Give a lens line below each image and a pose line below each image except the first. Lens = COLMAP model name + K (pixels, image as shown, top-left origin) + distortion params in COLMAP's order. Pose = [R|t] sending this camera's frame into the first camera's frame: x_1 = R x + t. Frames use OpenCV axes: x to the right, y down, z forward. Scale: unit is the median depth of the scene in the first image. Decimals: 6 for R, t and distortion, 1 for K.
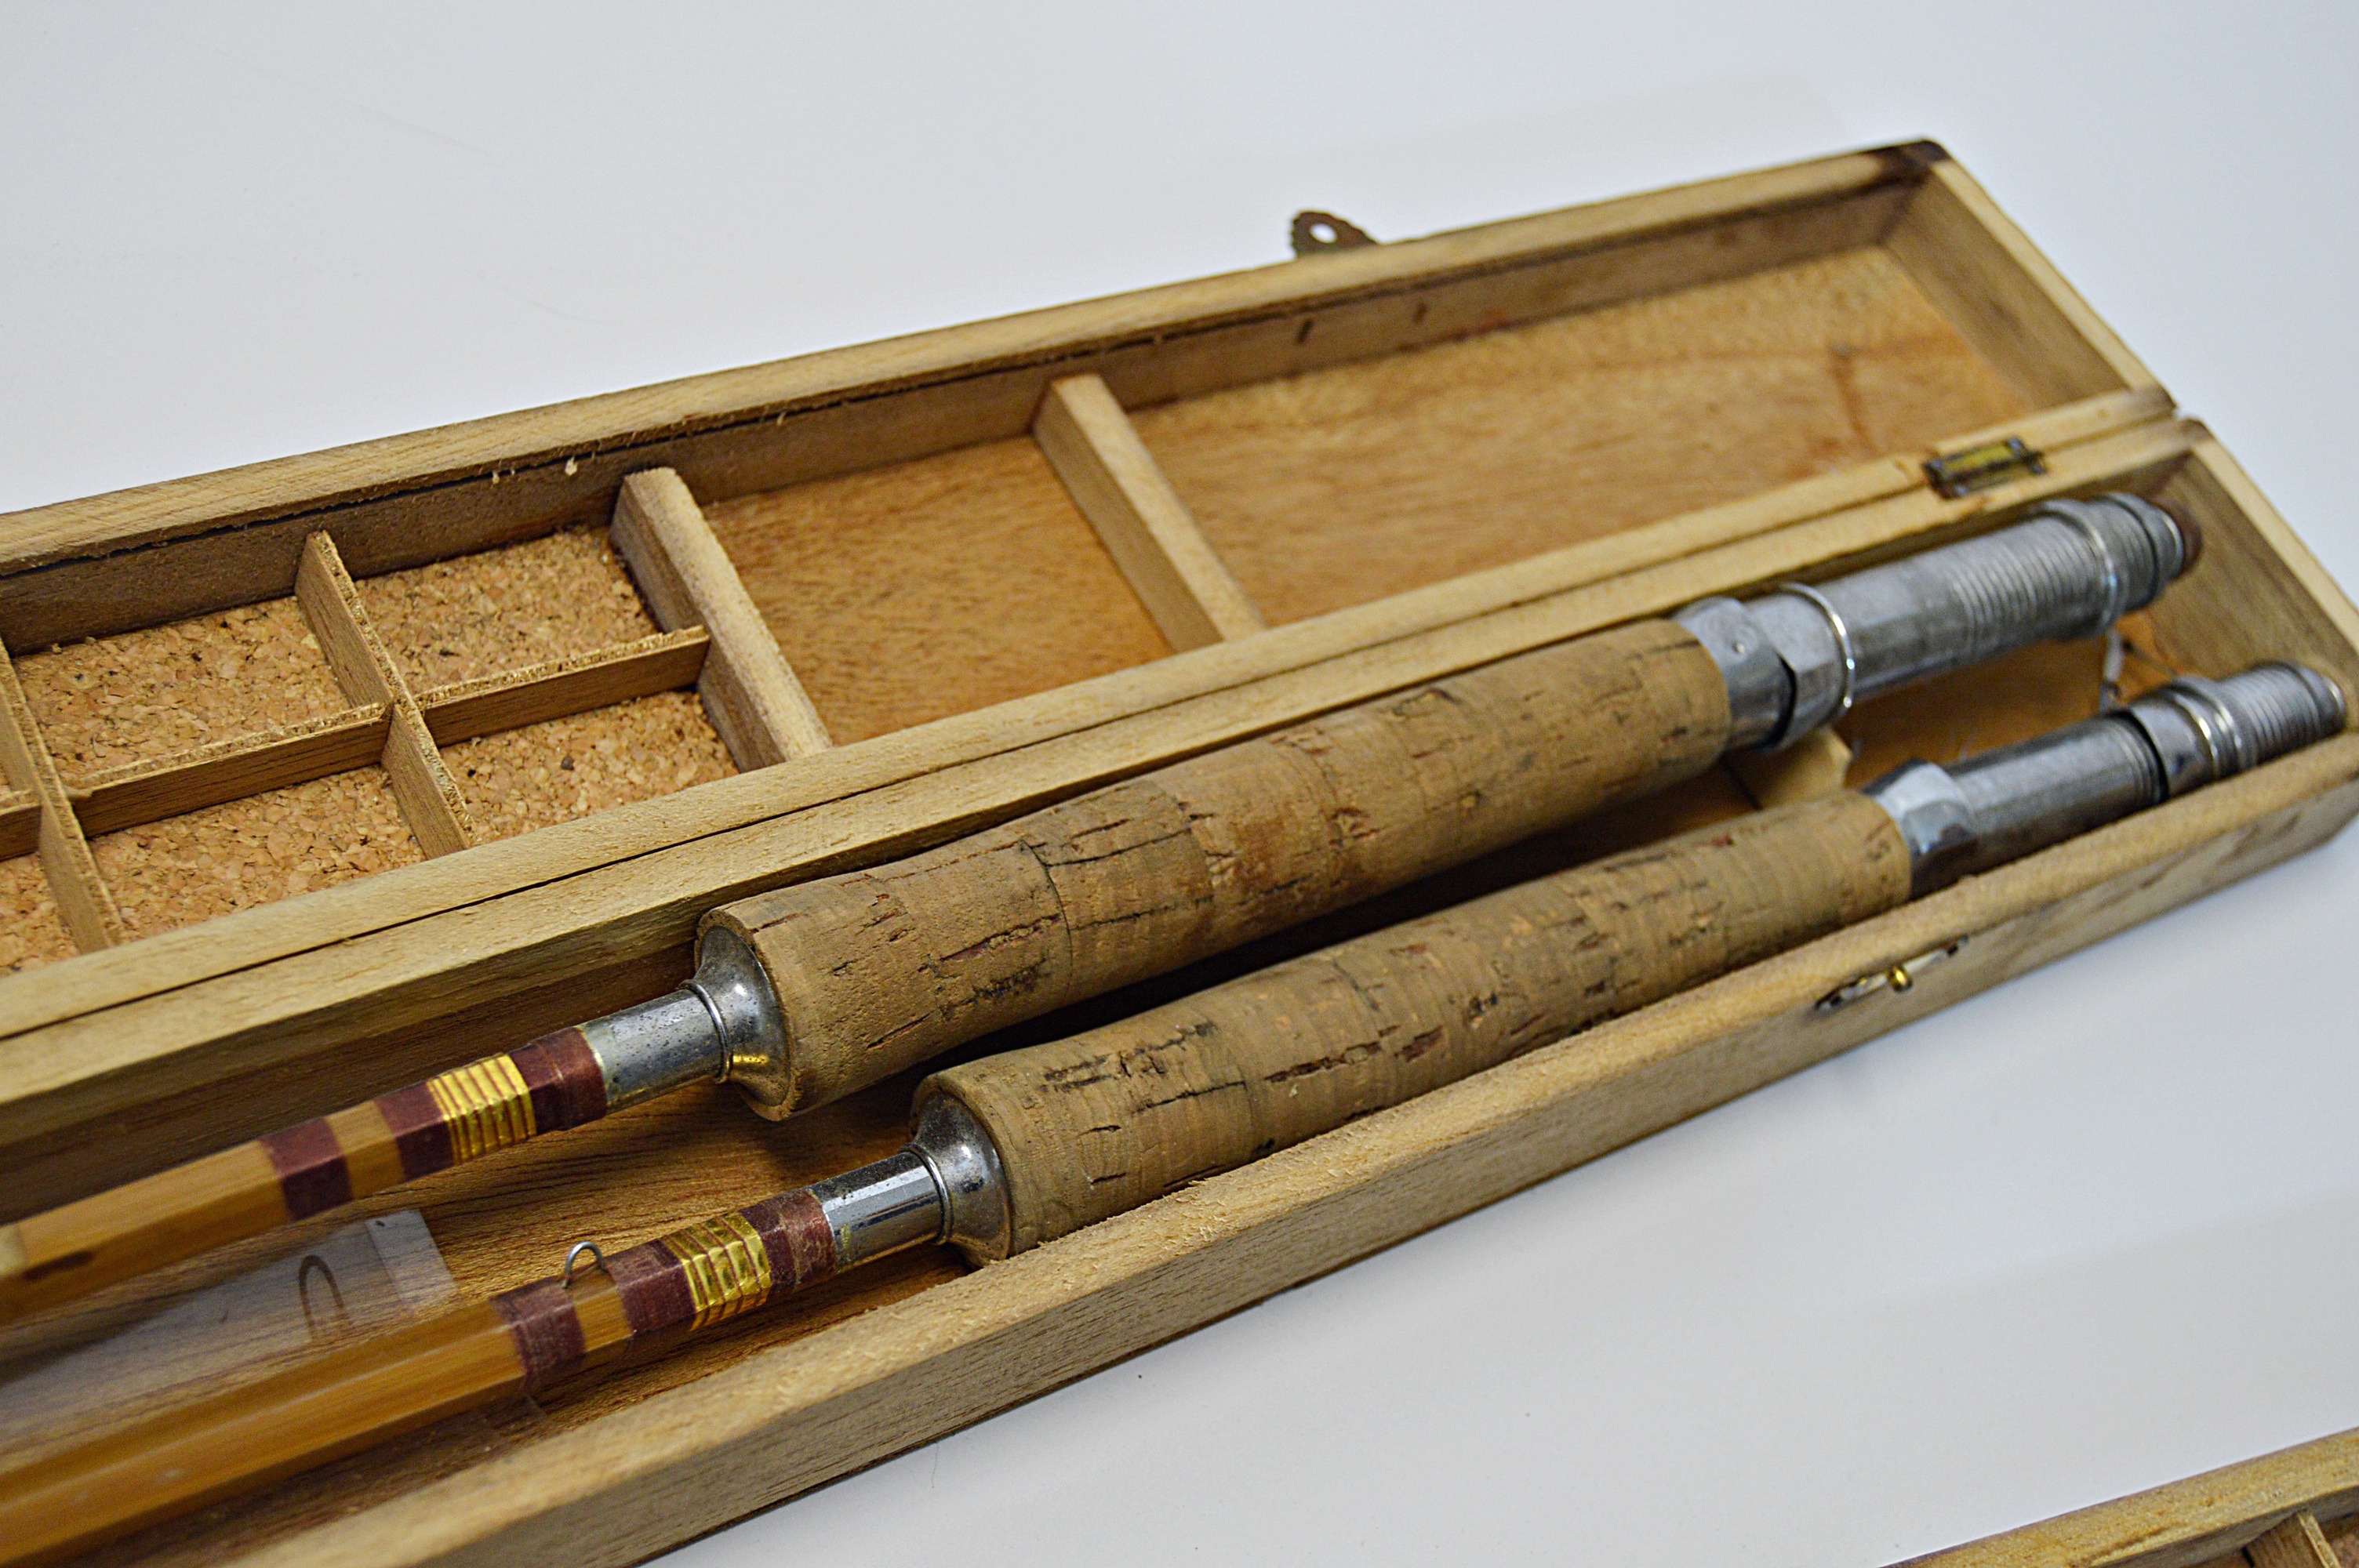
lens RADIAL K [[3131.0, 0, 1179.5], [0, 3131.0, 784.0], [0, 0, 1]] dist [-0.006527, -0.097269]
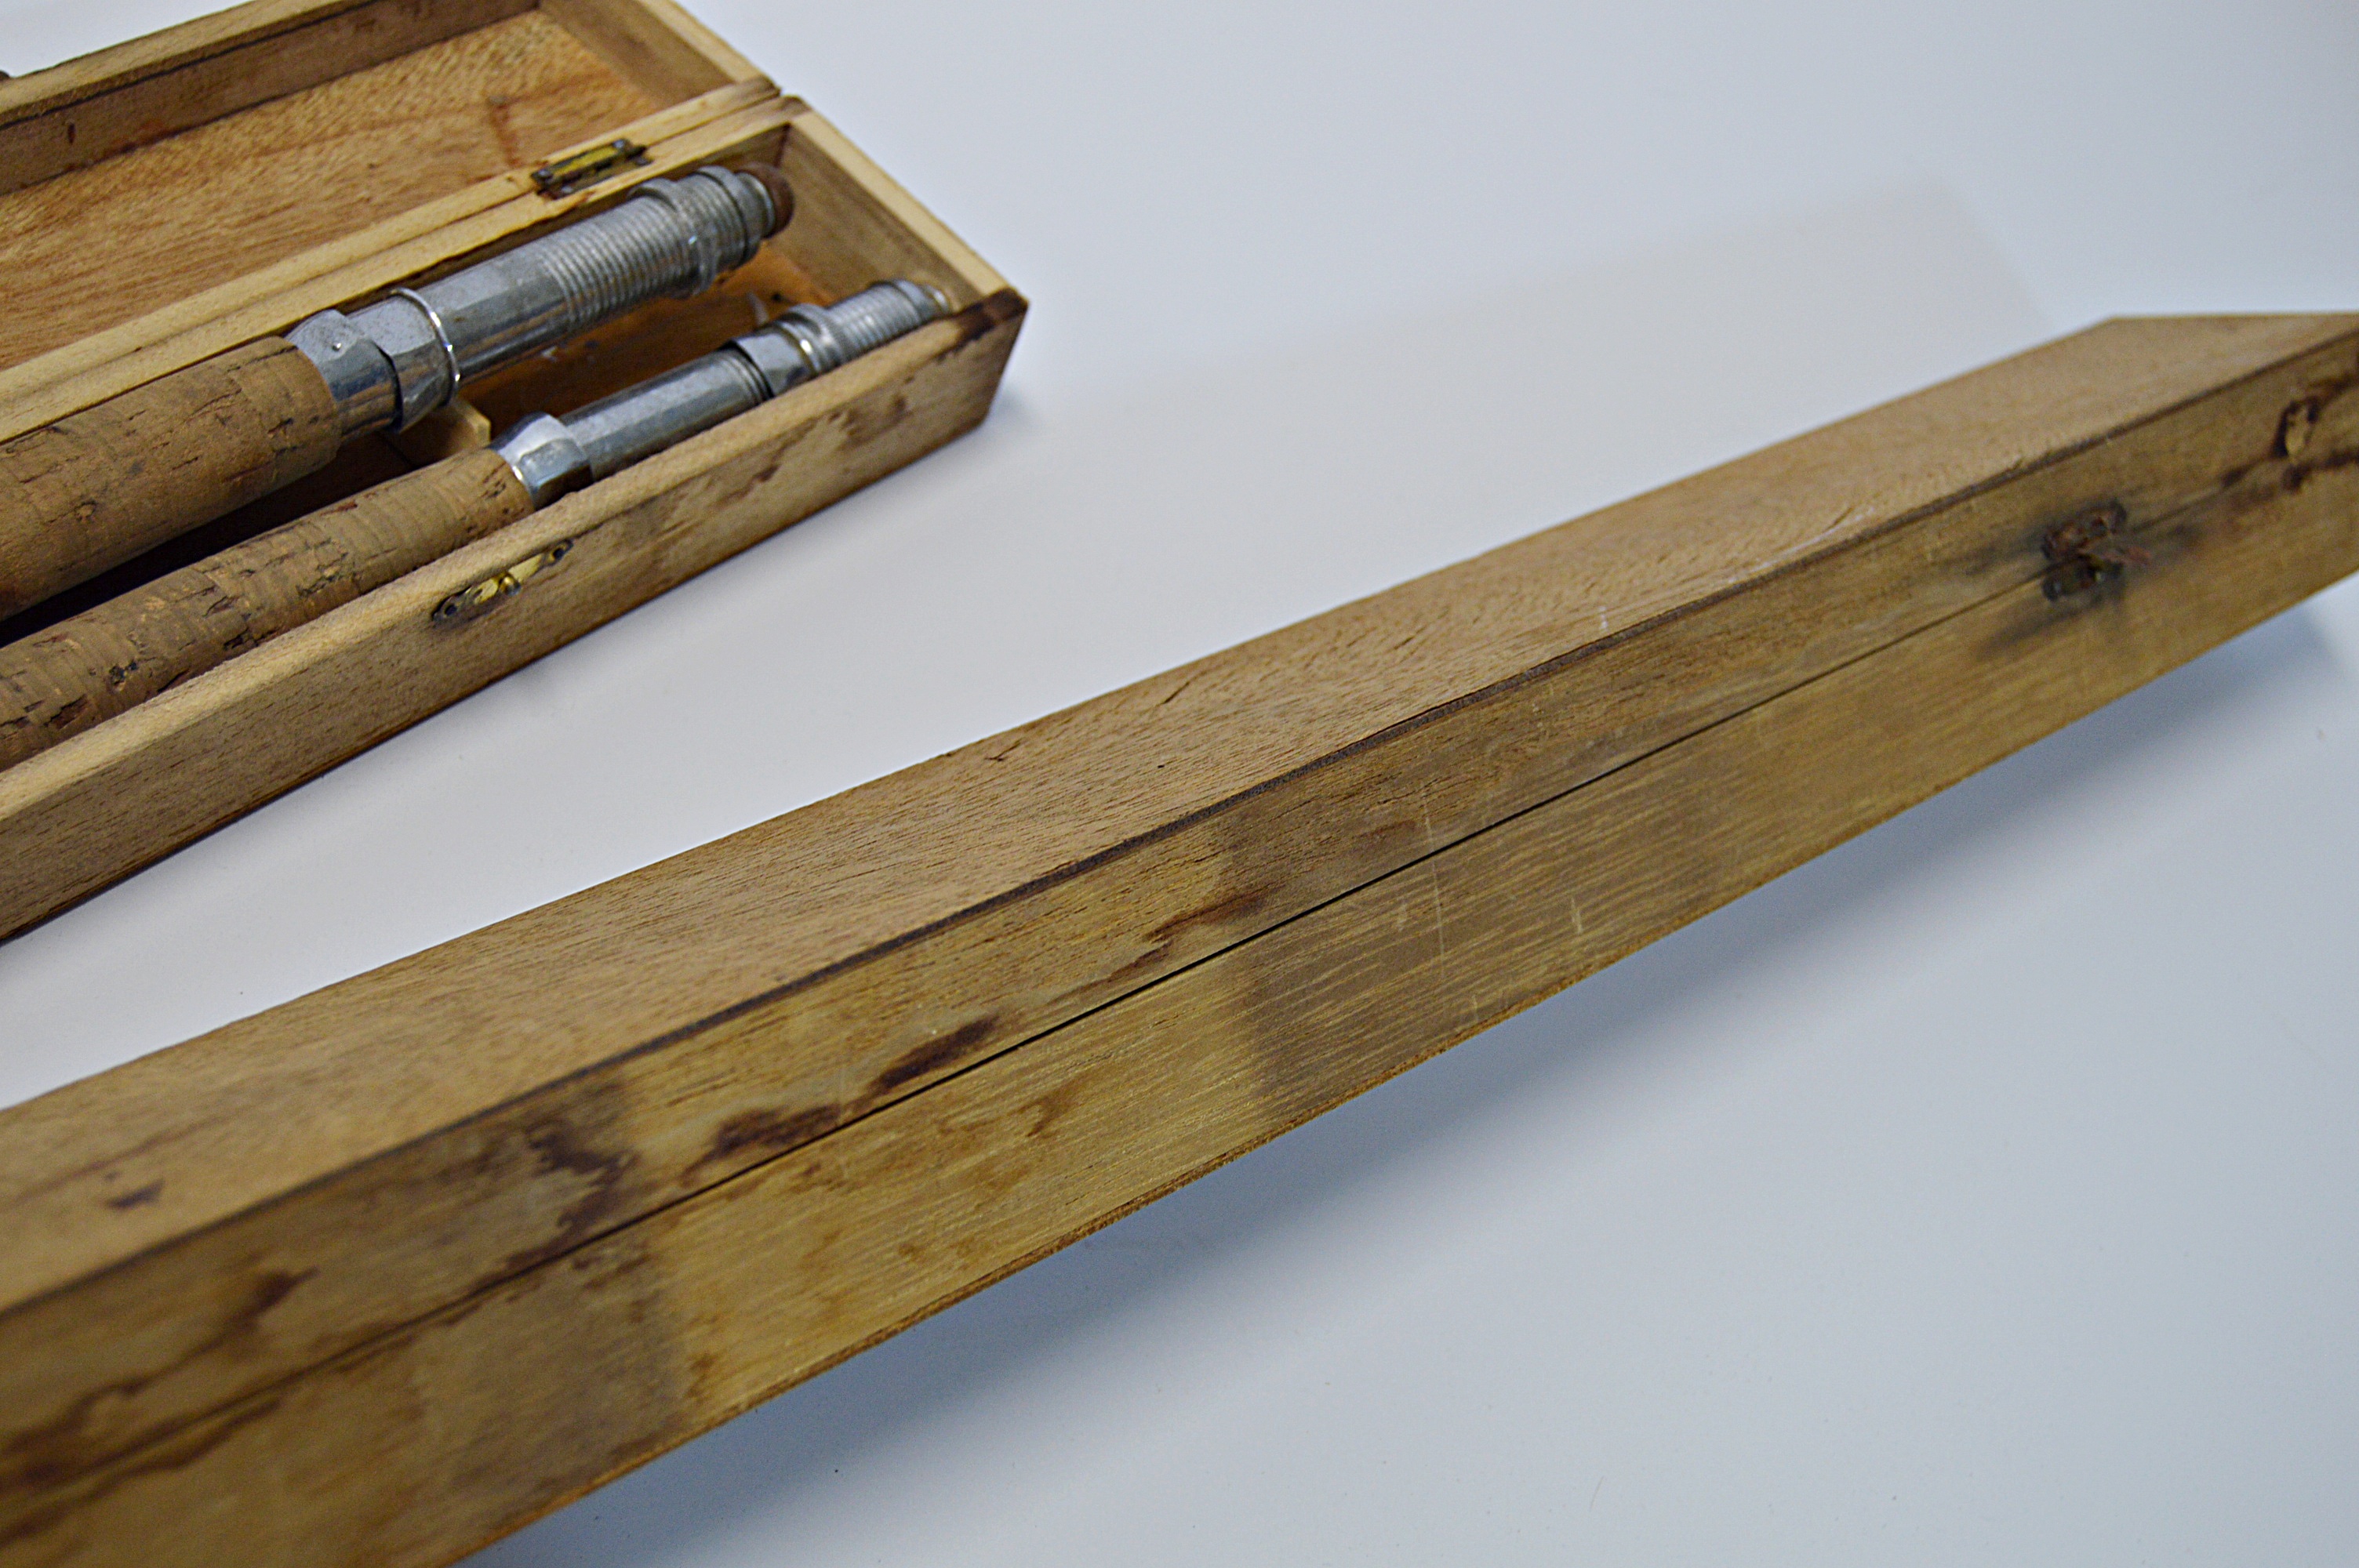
lens RADIAL K [[3131.0, 0, 1179.5], [0, 3131.0, 784.0], [0, 0, 1]] dist [-0.006527, -0.097269]
pose [[0.961019, -0.226999, 0.157838, 0.259343], [0.222998, 0.973877, 0.042852, 0.137075], [-0.163442, -0.005984, 0.986535, -0.216633]]
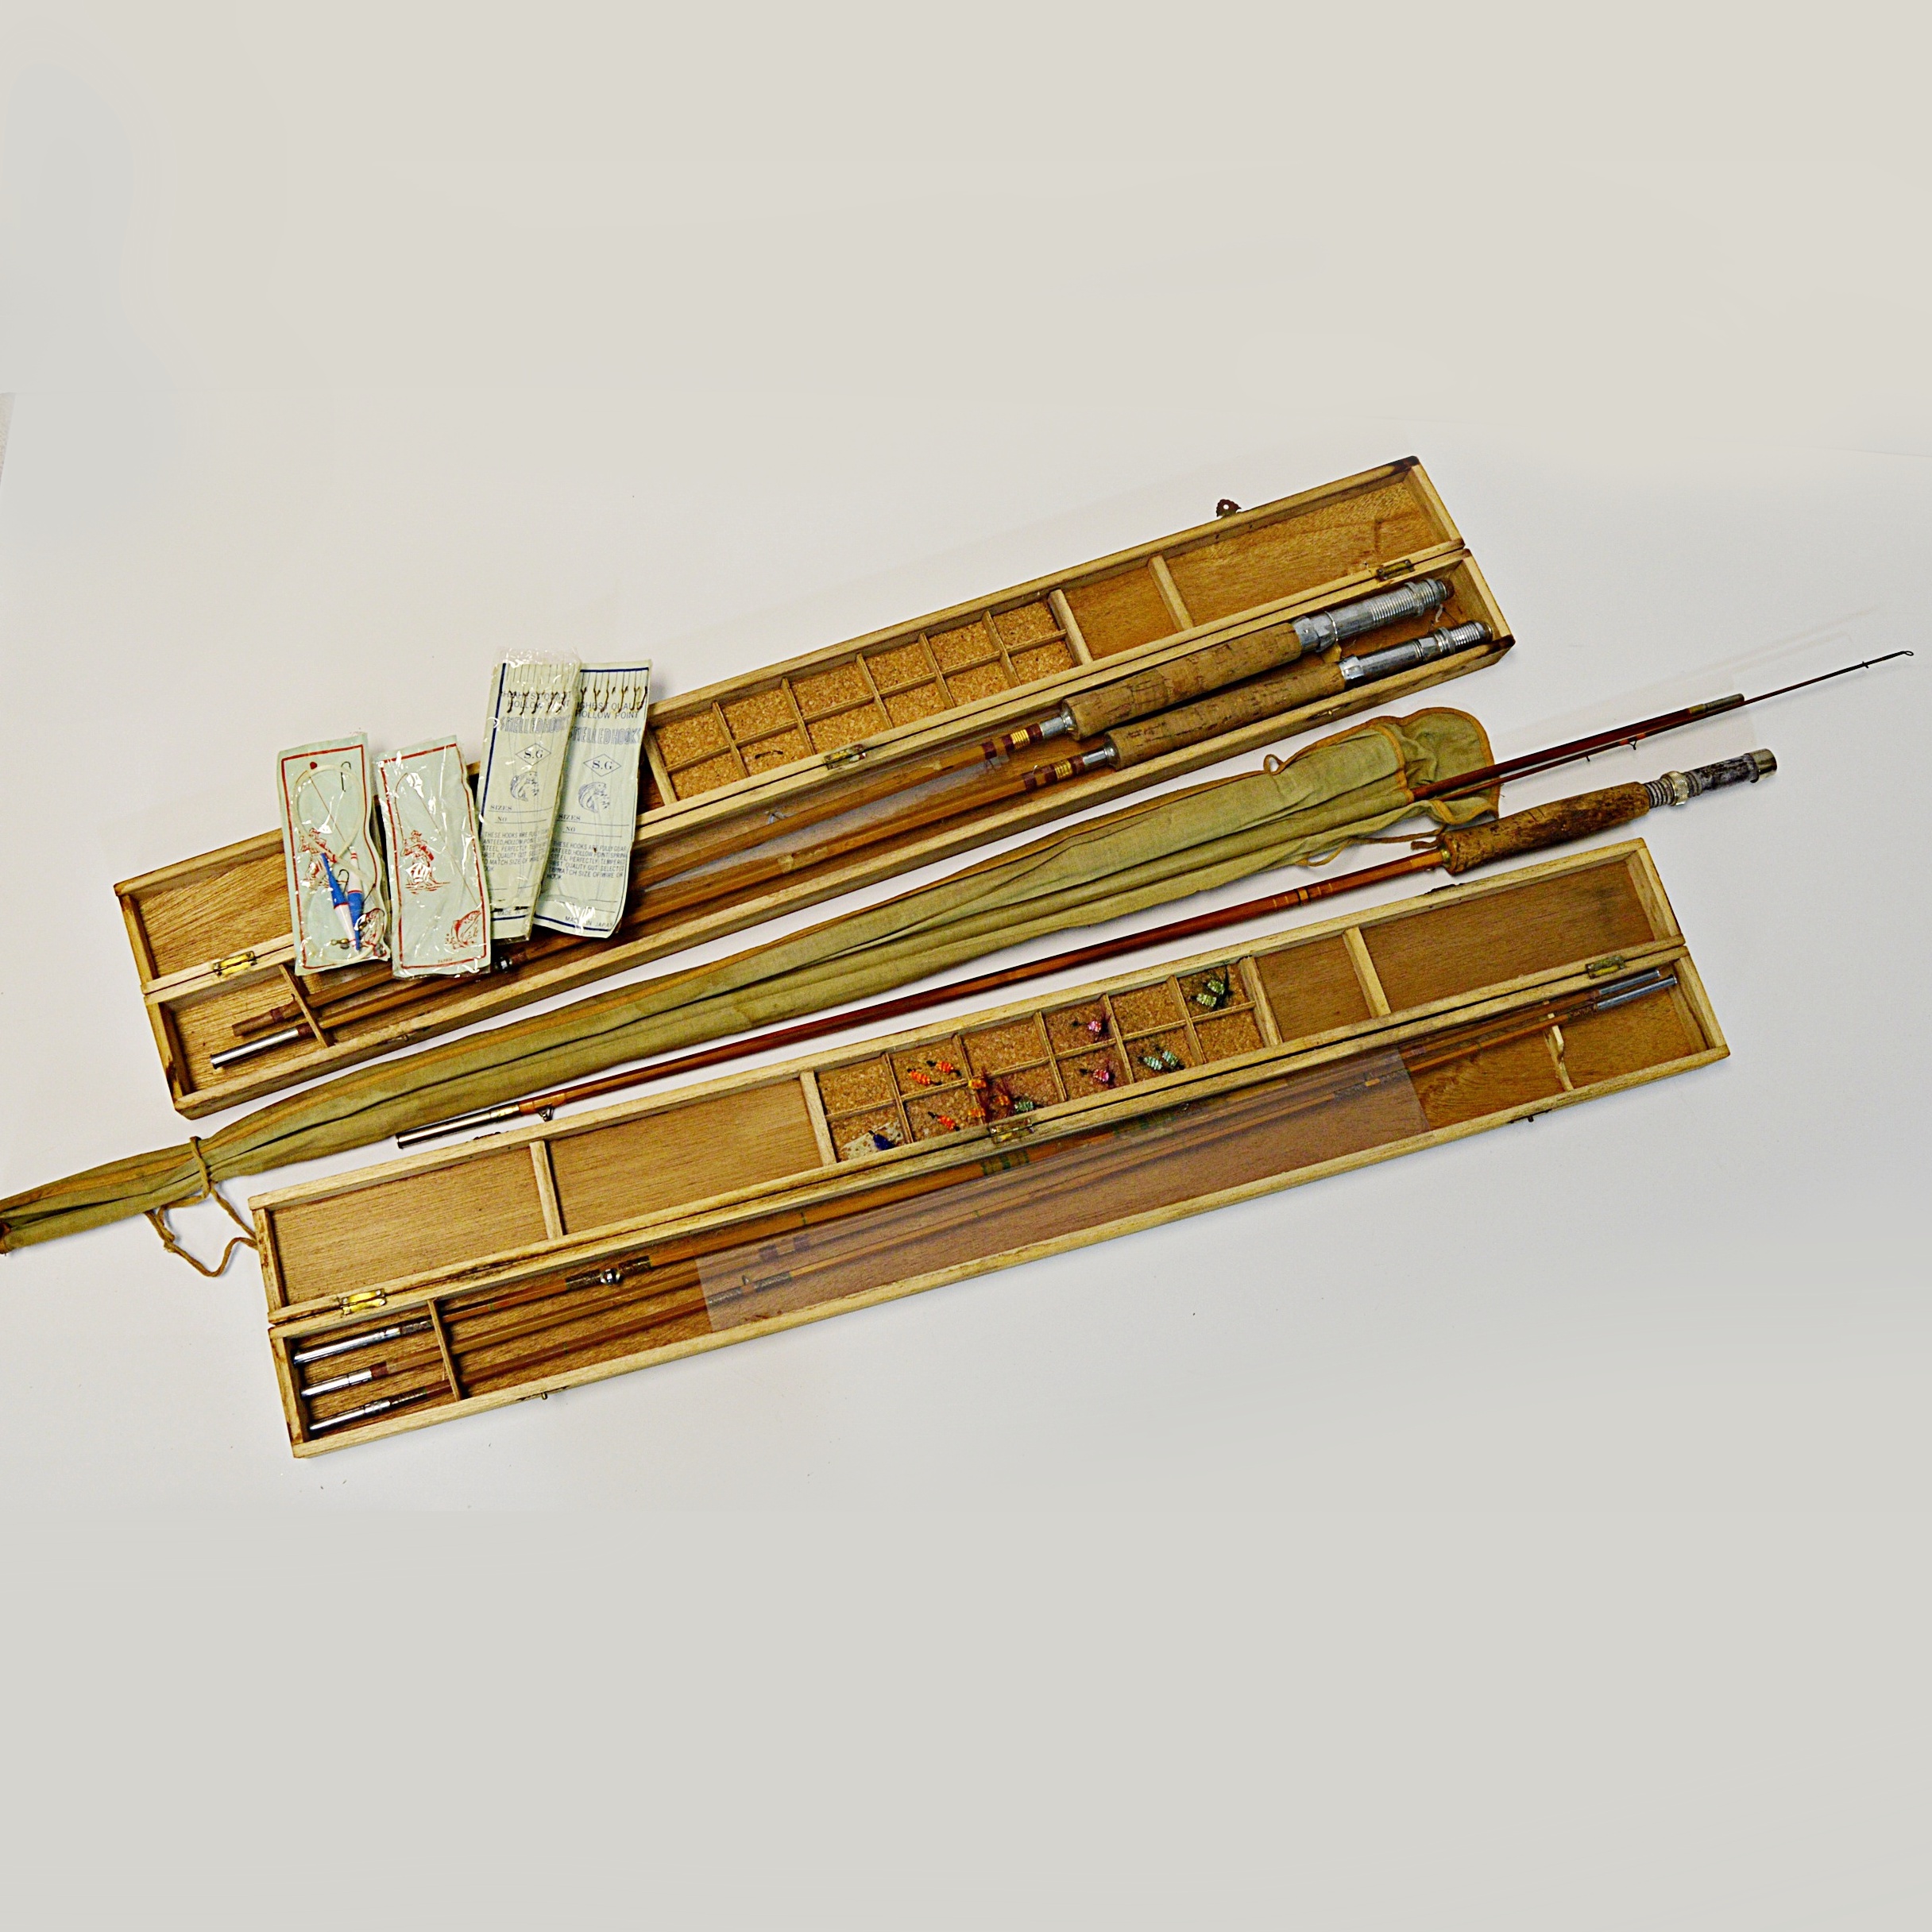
lens RADIAL K [[2249.2, 0, 884.0], [0, 2249.2, 964.0], [0, 0, 1]] dist [0.025505, 0.007760]
pose [[0.969126, 0.086799, -0.230785, 0.369583], [-0.007876, 0.946408, 0.322877, -0.602778], [0.246442, -0.311090, 0.917872, -2.112429]]
